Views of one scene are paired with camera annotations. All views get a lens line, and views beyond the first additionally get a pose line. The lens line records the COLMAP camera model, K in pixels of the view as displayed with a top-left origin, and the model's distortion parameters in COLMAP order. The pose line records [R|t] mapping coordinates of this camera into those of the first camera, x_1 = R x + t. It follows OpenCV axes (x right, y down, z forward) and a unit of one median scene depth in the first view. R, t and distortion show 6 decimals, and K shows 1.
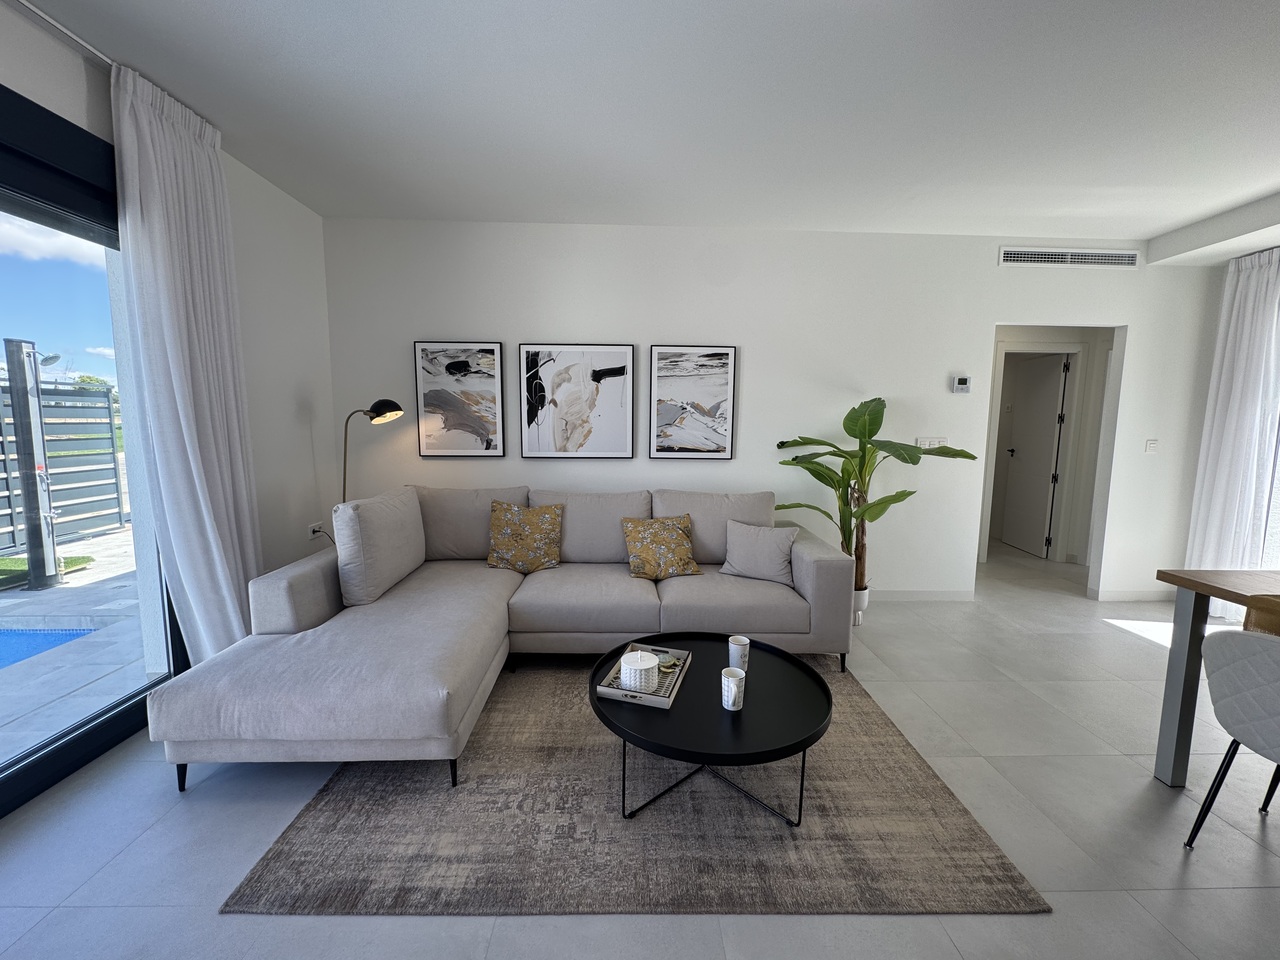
lens RADIAL K [[510.6, 0, 640.0], [0, 510.6, 480.0], [0, 0, 1]] dist [-0.002271, 0.000191]
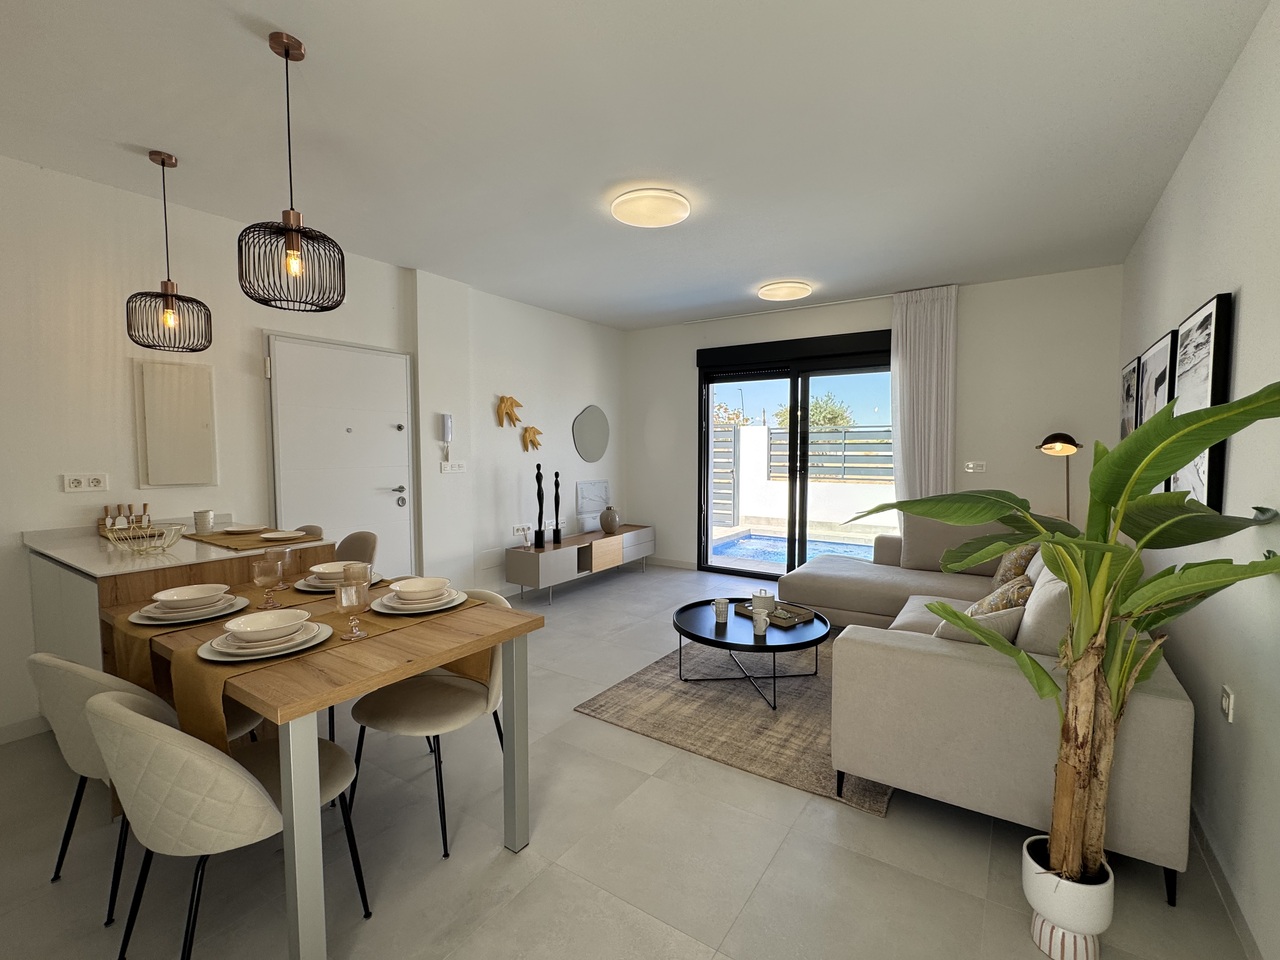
lens RADIAL K [[565.2, 0, 640.0], [0, 565.2, 480.0], [0, 0, 1]] dist [0.000115, -0.000008]
pose [[-0.582396, 0.038100, -0.812012, 0.925011], [-0.098430, 0.988246, 0.116965, -0.103936], [0.806924, 0.148046, -0.571800, 0.899507]]
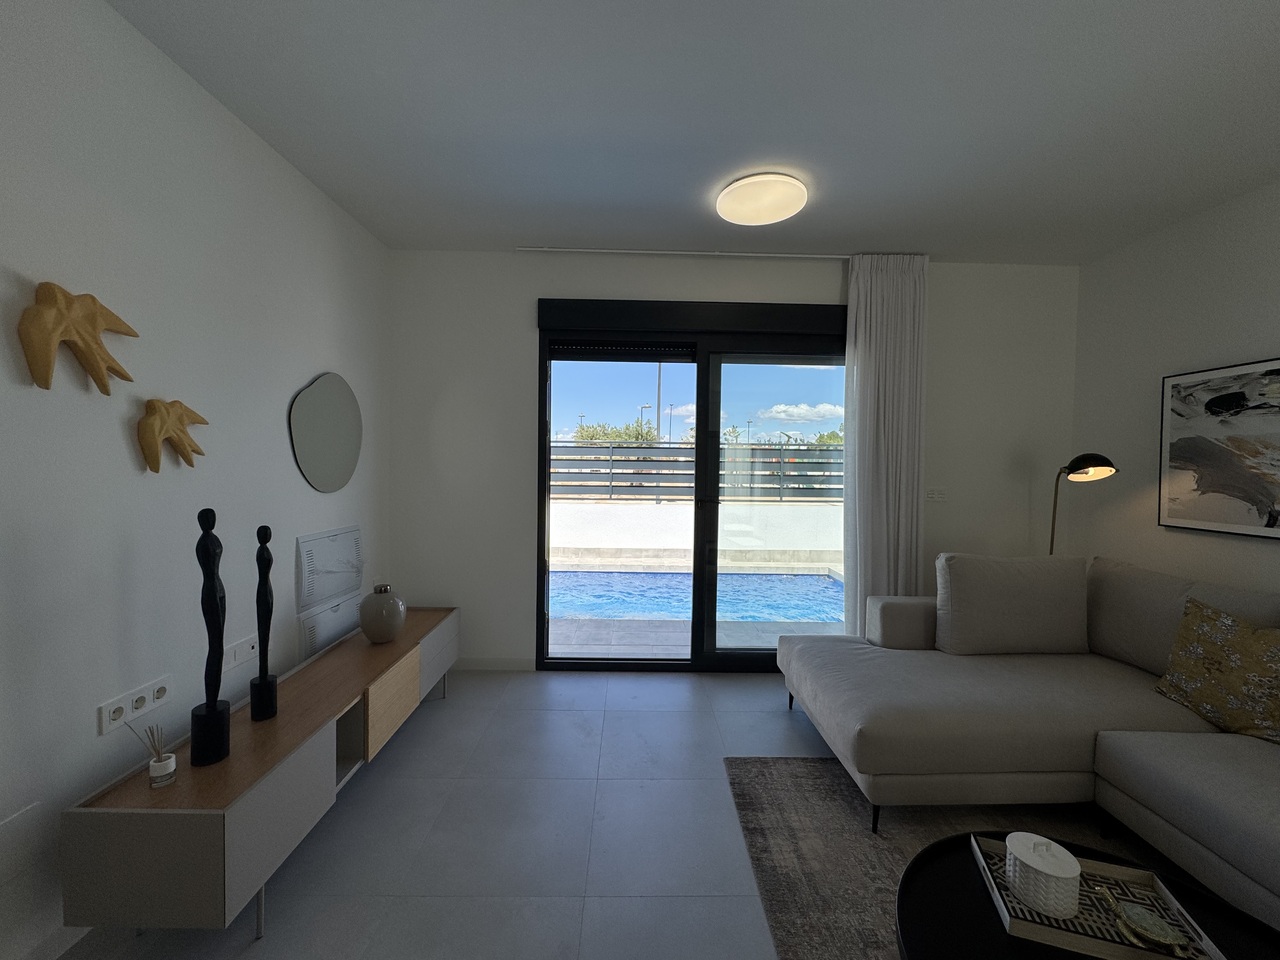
lens RADIAL K [[510.6, 0, 640.0], [0, 510.6, 480.0], [0, 0, 1]] dist [-0.002271, 0.000191]
pose [[-0.015000, 0.021605, -0.999654, 0.340734], [-0.127552, 0.991557, 0.023344, -0.033652], [0.991718, 0.127858, -0.012117, 0.239489]]
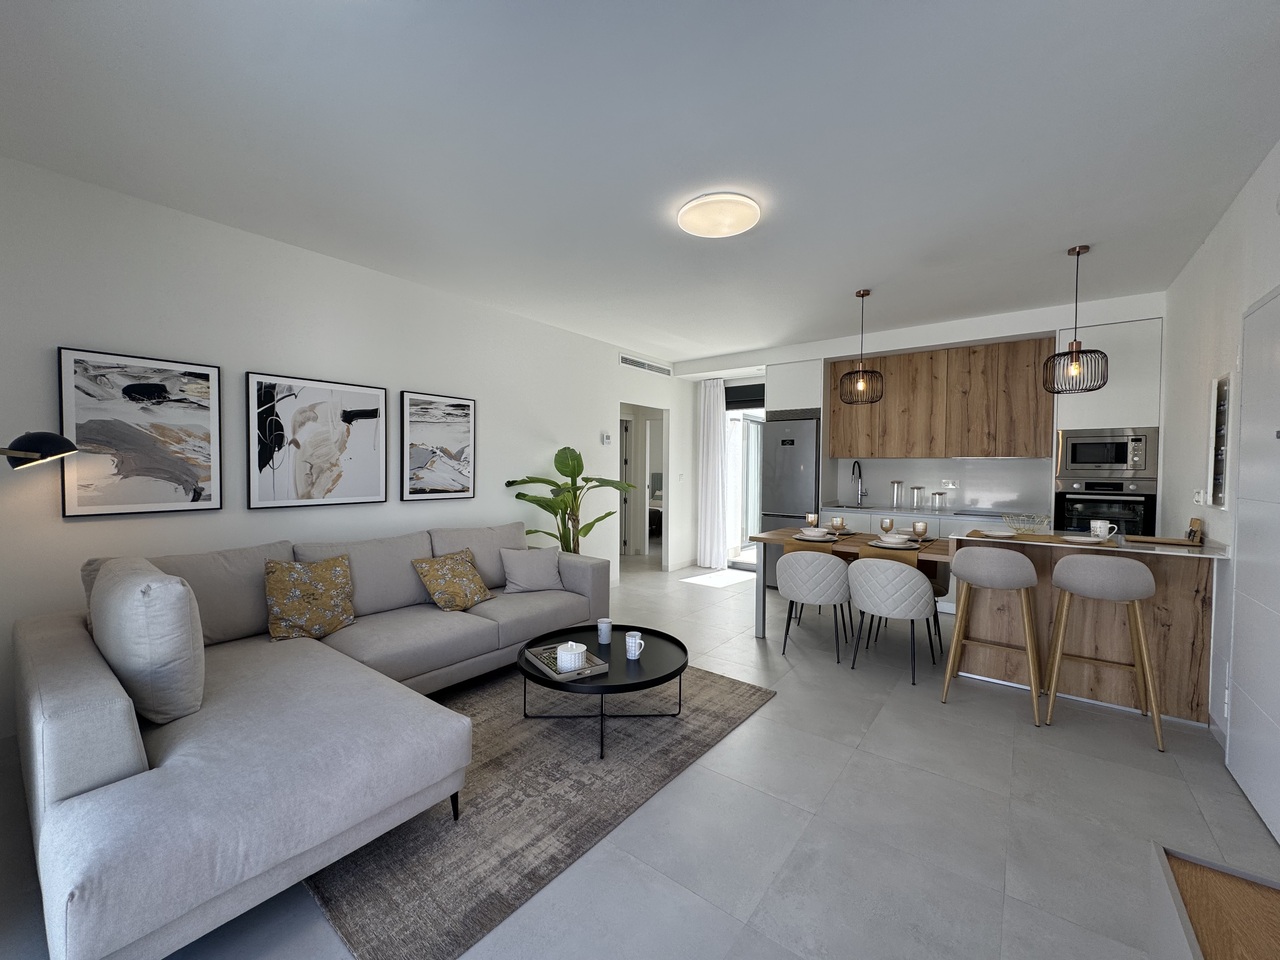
lens RADIAL K [[510.6, 0, 640.0], [0, 510.6, 480.0], [0, 0, 1]] dist [-0.002271, 0.000191]
pose [[0.630885, -0.024869, 0.775478, -0.478298], [0.085151, 0.995668, -0.037343, -0.006587], [-0.771189, 0.089592, 0.630270, 0.001678]]
